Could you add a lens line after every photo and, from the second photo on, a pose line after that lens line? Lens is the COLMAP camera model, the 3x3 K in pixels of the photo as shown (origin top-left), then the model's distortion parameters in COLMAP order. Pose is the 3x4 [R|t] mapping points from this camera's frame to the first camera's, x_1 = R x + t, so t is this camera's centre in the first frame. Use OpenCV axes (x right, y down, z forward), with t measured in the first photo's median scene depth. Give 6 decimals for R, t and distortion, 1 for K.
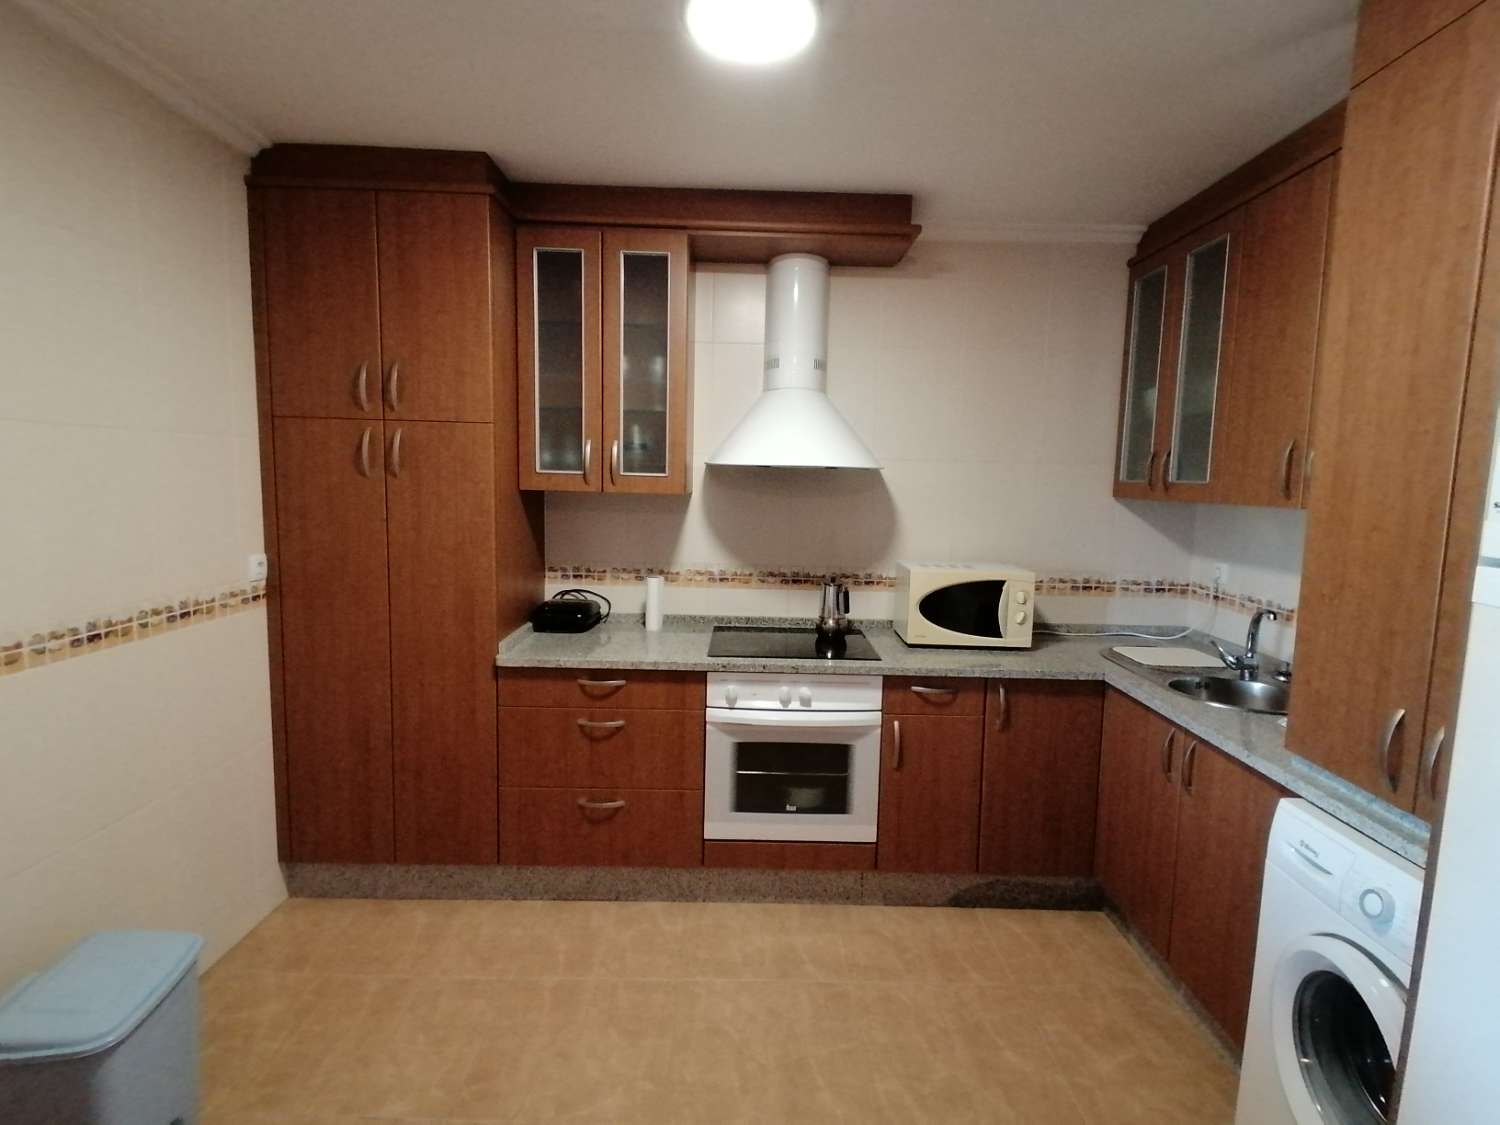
lens RADIAL K [[744.7, 0, 759.5], [0, 744.7, 555.7], [0, 0, 1]] dist [0.031579, -0.027933]
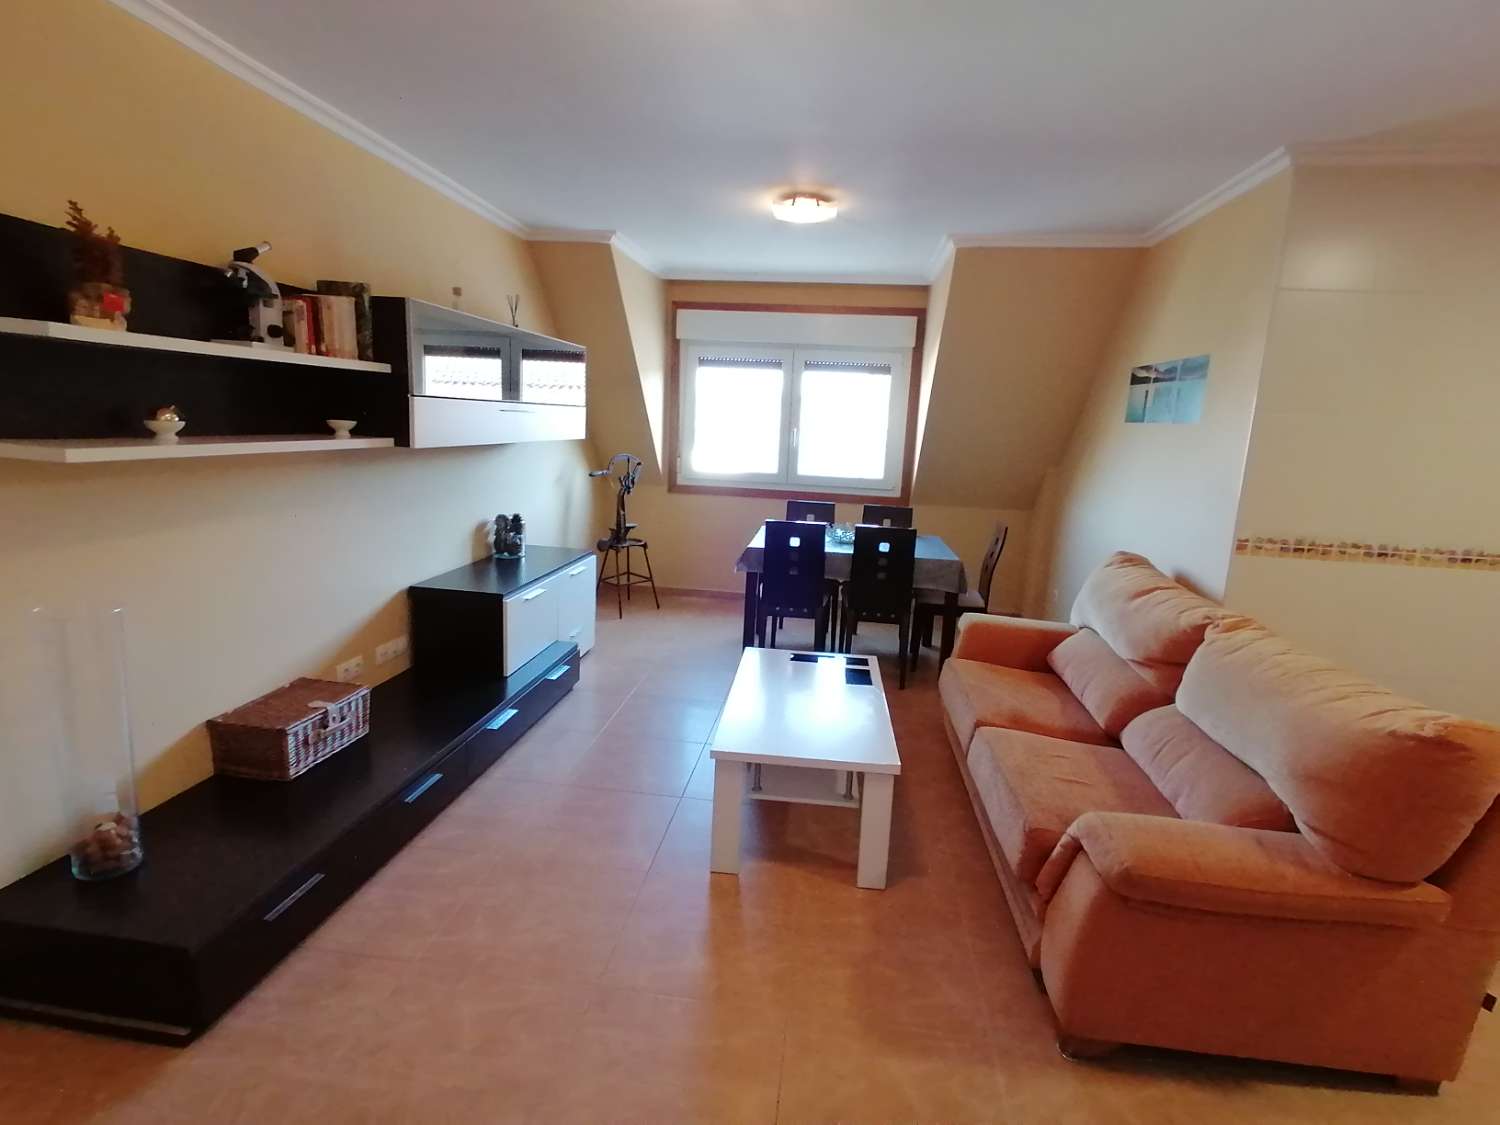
lens RADIAL K [[744.7, 0, 757.6], [0, 744.7, 553.0], [0, 0, 1]] dist [0.031579, -0.027933]
pose [[-0.125125, 0.144344, -0.981585, 0.585976], [-0.156932, 0.974026, 0.163237, 0.046810], [0.979651, 0.174468, -0.099223, -0.205718]]
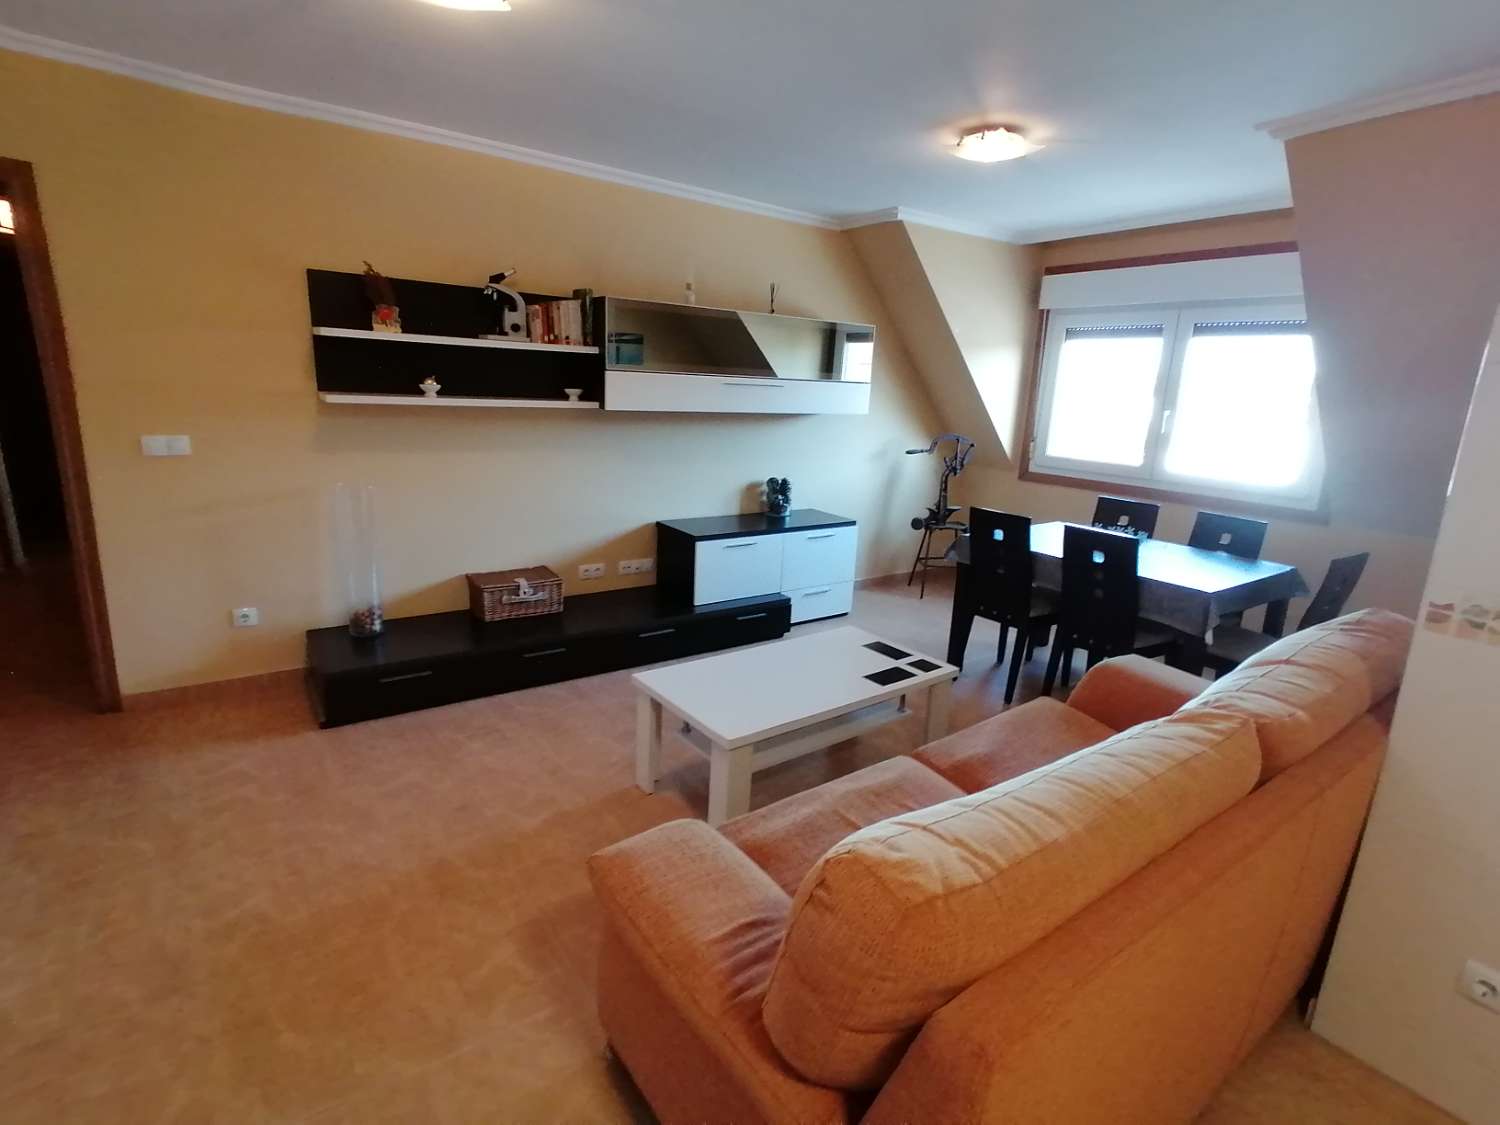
lens RADIAL K [[744.7, 0, 759.1], [0, 744.7, 556.9], [0, 0, 1]] dist [0.031579, -0.027933]
pose [[-0.814226, 0.070709, -0.576226, 0.110253], [-0.129262, 0.945558, 0.298681, -0.060864], [0.565974, 0.317678, -0.760759, 0.637501]]
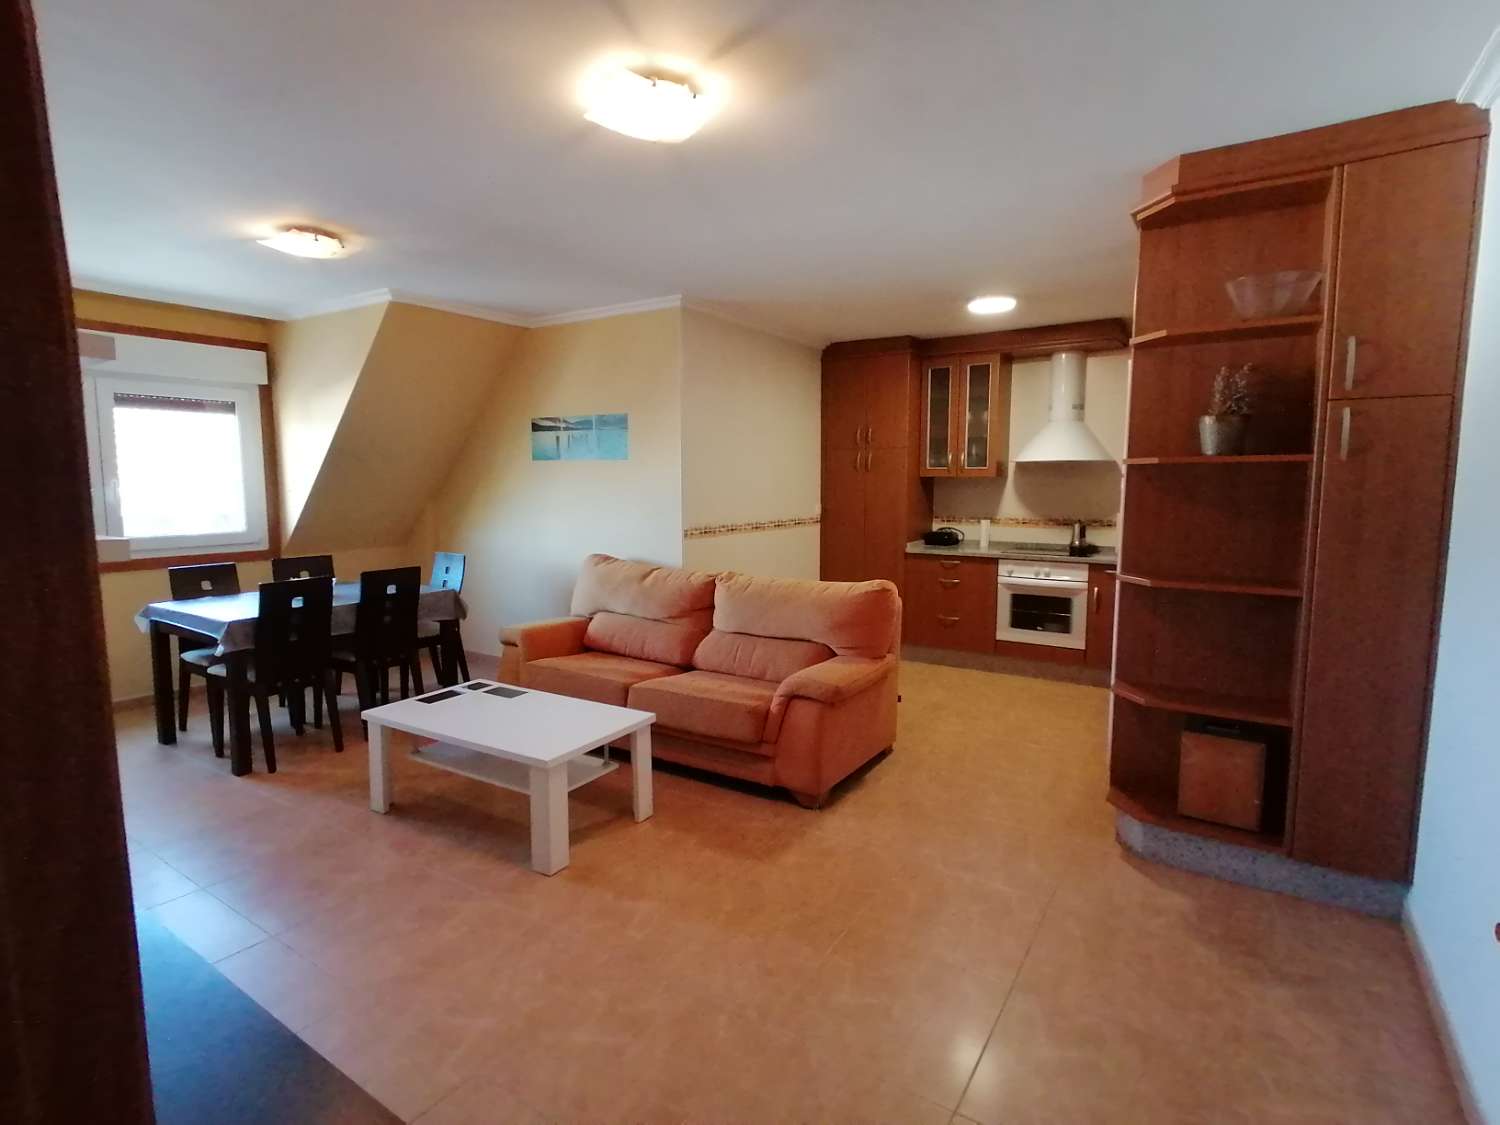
lens RADIAL K [[744.7, 0, 759.0], [0, 744.7, 555.7], [0, 0, 1]] dist [0.031579, -0.027933]
pose [[0.837345, 0.029759, -0.545863, 0.503624], [-0.036610, 0.999328, -0.001679, 0.169492], [0.545447, 0.021390, 0.837872, -1.125515]]
